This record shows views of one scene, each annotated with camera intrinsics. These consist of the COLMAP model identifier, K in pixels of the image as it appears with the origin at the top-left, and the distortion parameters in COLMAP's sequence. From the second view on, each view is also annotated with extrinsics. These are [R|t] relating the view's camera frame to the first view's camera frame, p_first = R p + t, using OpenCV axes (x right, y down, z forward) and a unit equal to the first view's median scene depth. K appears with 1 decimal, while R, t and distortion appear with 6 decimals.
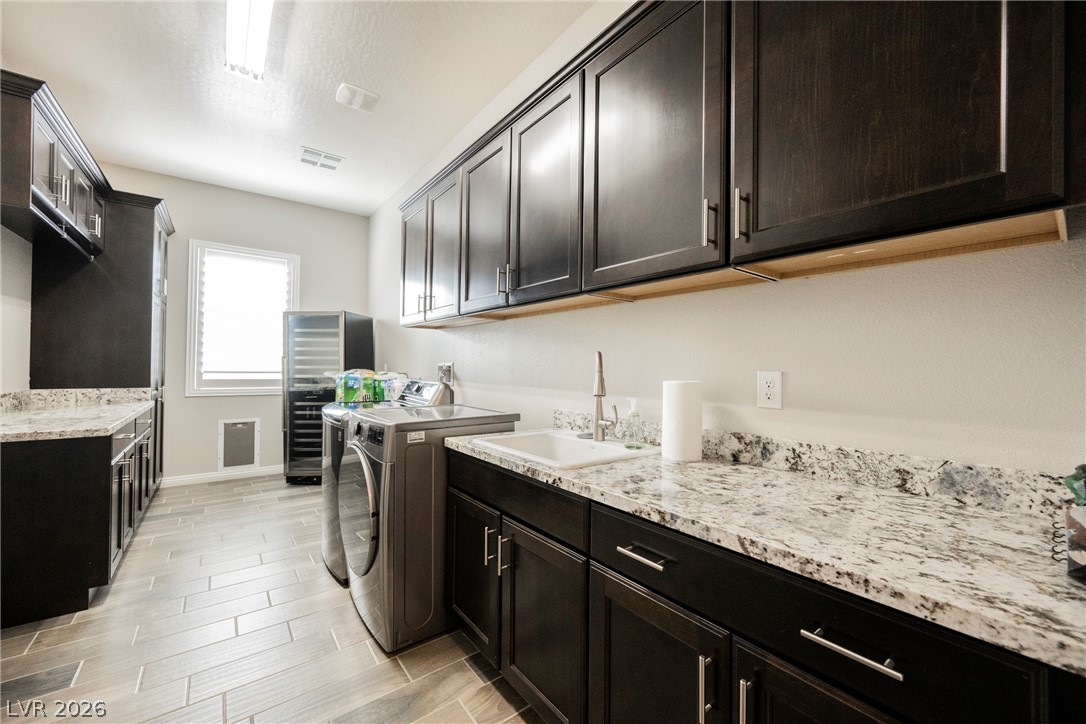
lens RADIAL K [[421.9, 0, 541.6], [0, 421.9, 364.2], [0, 0, 1]] dist [-0.000757, -0.000010]
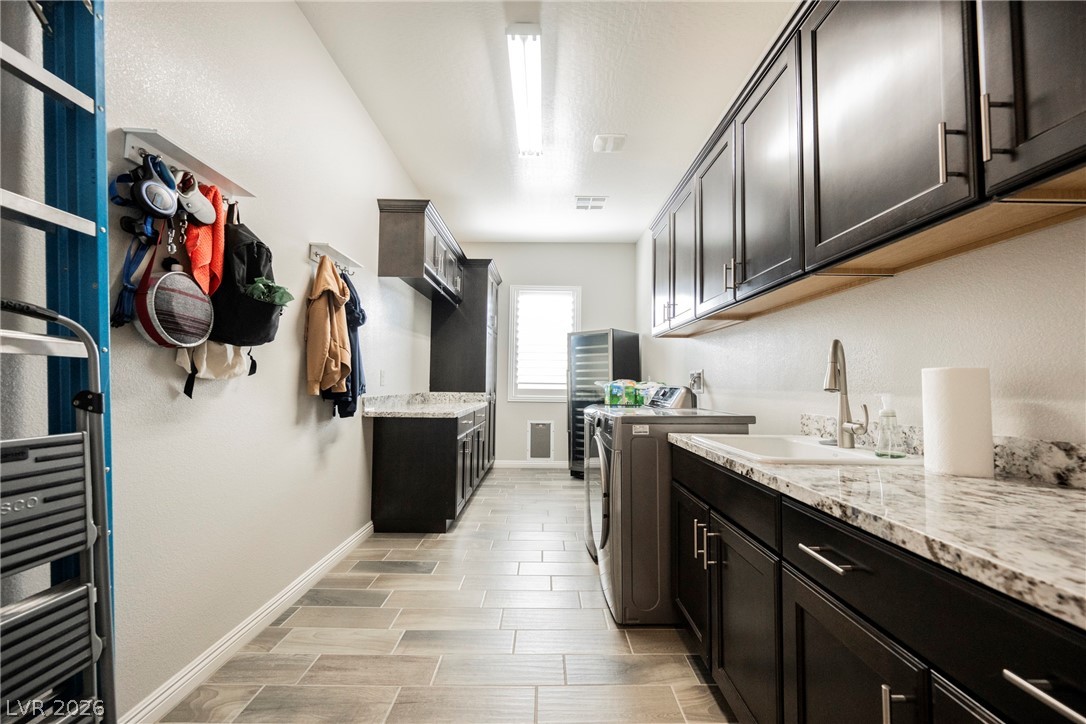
lens RADIAL K [[424.1, 0, 546.4], [0, 424.1, 362.9], [0, 0, 1]] dist [-0.000954, 0.000080]
pose [[0.798205, -0.033186, -0.601471, 0.105787], [0.003021, 0.998689, -0.051094, 0.033803], [0.602378, 0.038967, 0.797259, -0.015671]]
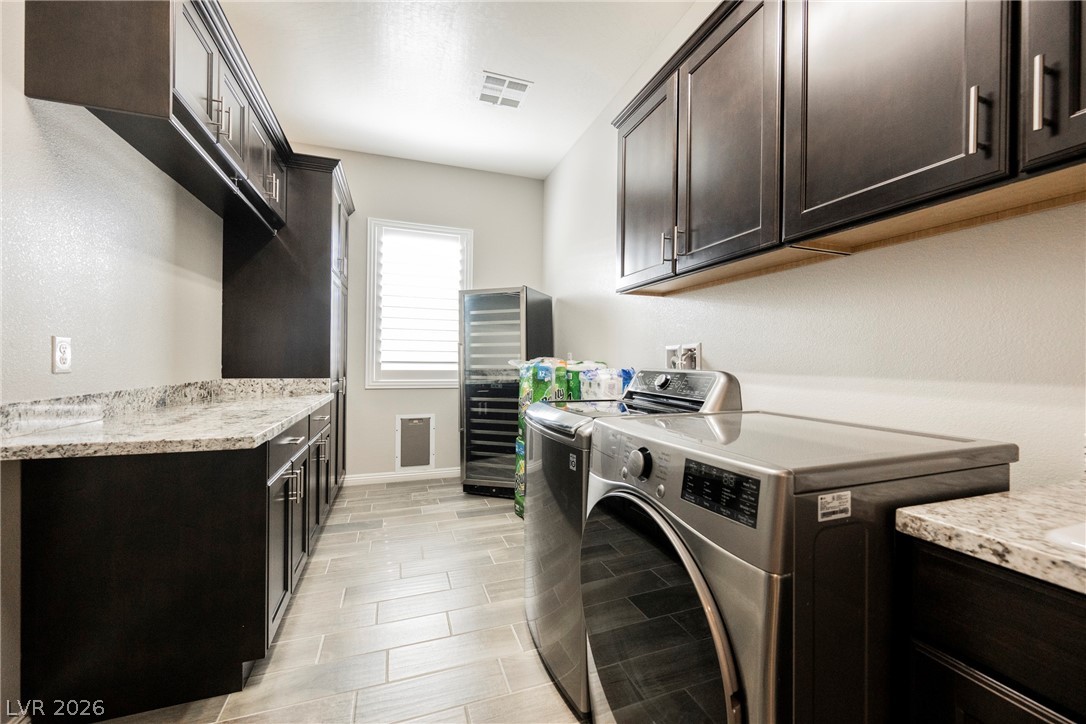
lens RADIAL K [[424.1, 0, 546.4], [0, 424.1, 362.9], [0, 0, 1]] dist [-0.000954, 0.000080]
pose [[0.952272, -0.002582, -0.305241, -0.263235], [0.004587, 0.999972, 0.005850, 0.023797], [0.305217, -0.006971, 0.952257, 0.340331]]
